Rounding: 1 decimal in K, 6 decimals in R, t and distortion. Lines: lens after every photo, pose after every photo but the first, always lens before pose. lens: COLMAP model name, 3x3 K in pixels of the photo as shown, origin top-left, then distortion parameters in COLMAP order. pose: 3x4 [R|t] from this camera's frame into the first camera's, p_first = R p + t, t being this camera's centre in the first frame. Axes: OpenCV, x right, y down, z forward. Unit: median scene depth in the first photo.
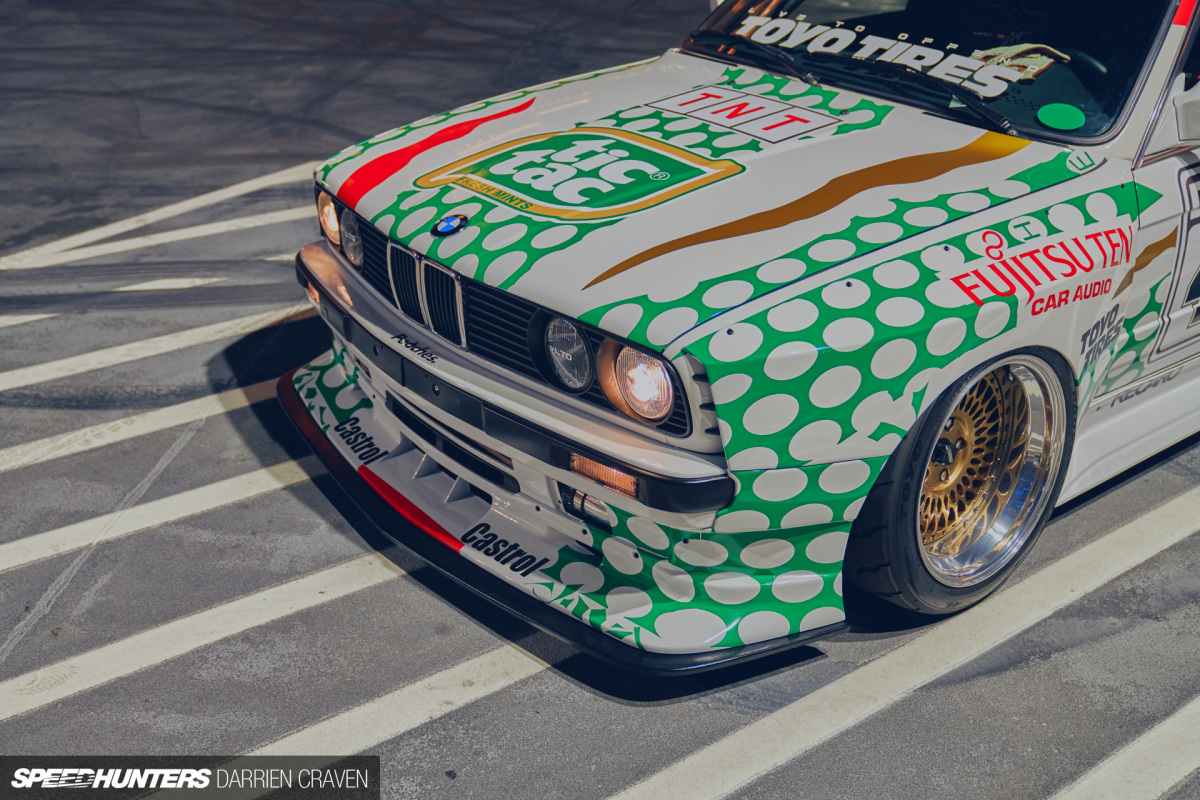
lens RADIAL K [[1325.7, 0, 600.0], [0, 1325.7, 400.0], [0, 0, 1]] dist [-0.014116, -0.003202]
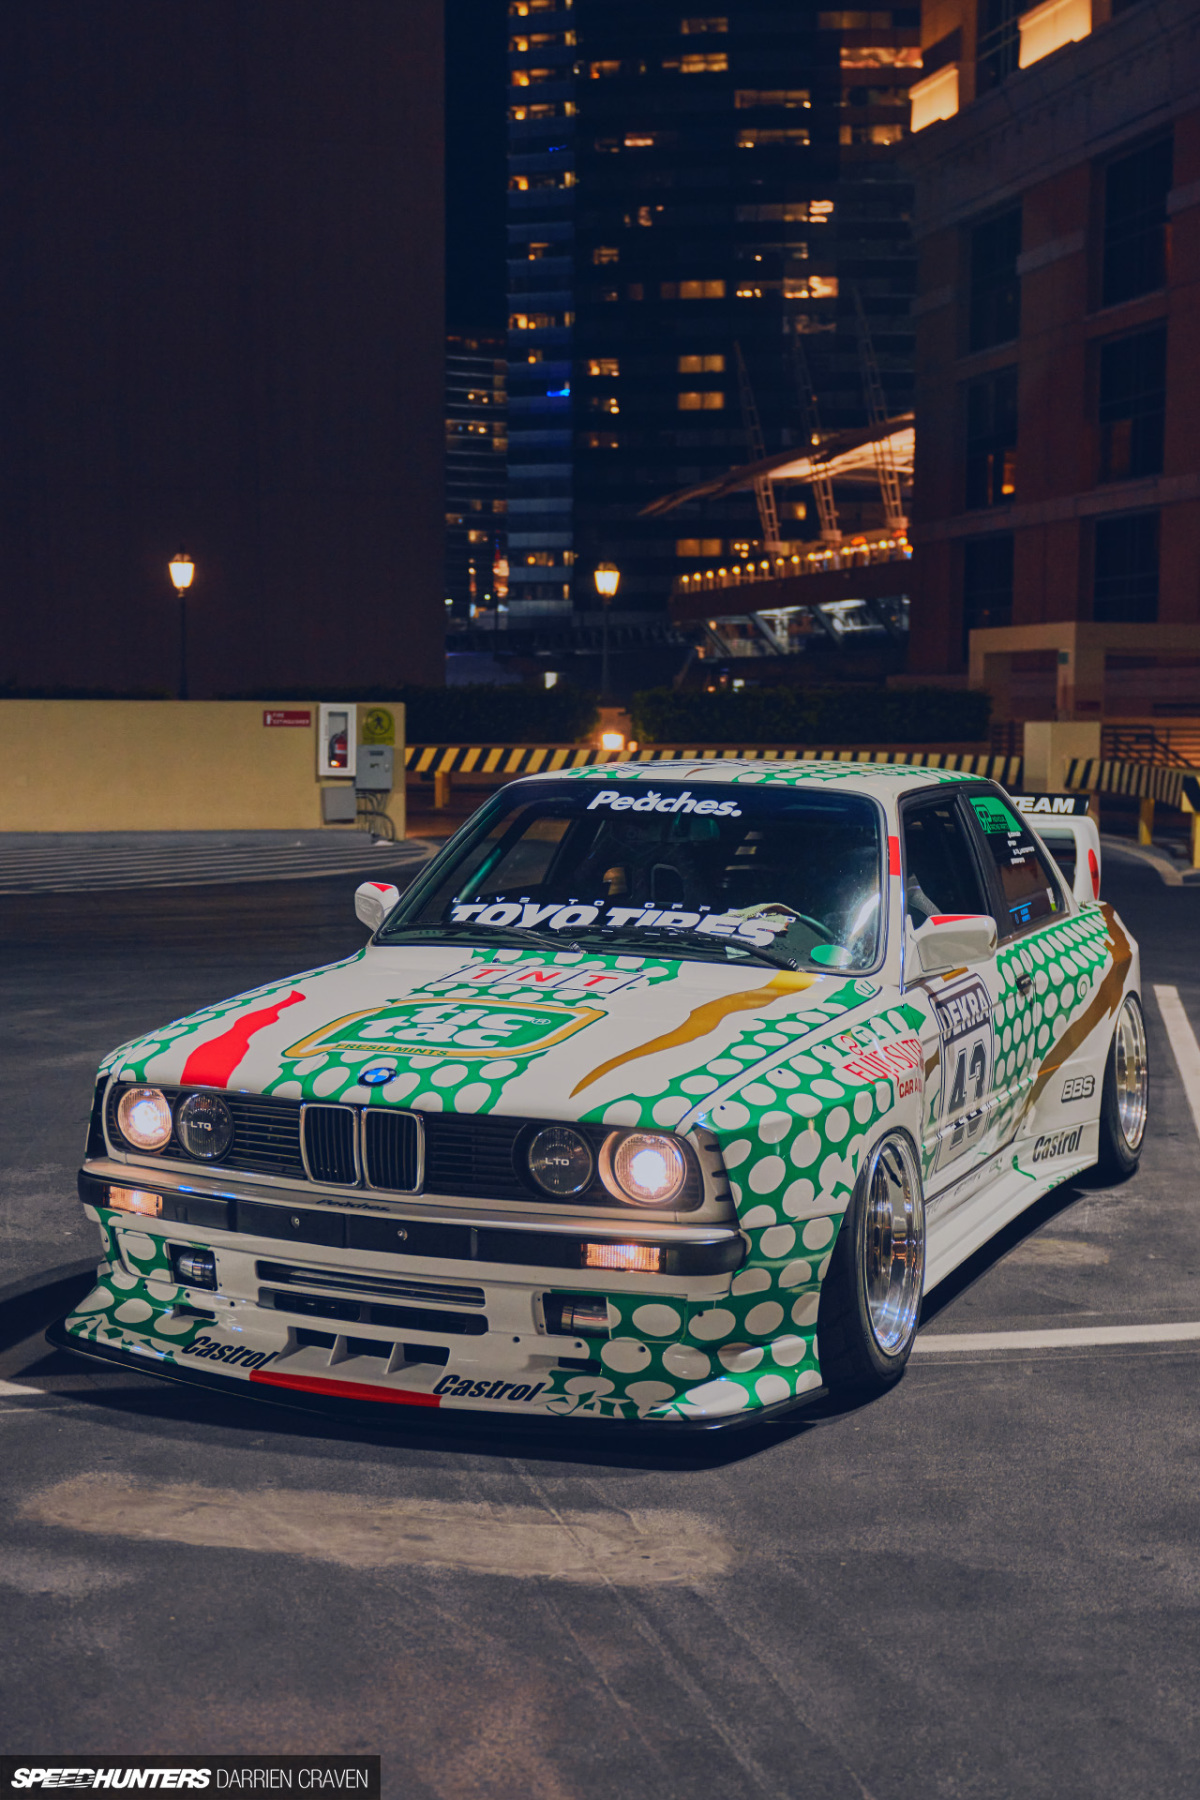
lens RADIAL K [[2523.3, 0, 600.0], [0, 2523.3, 900.0], [0, 0, 1]] dist [-0.009125, 0.004318]
pose [[0.871596, -0.038158, 0.488737, -0.930843], [0.207126, 0.932271, -0.296595, 0.358809], [-0.444318, 0.359742, 0.820468, -0.718304]]
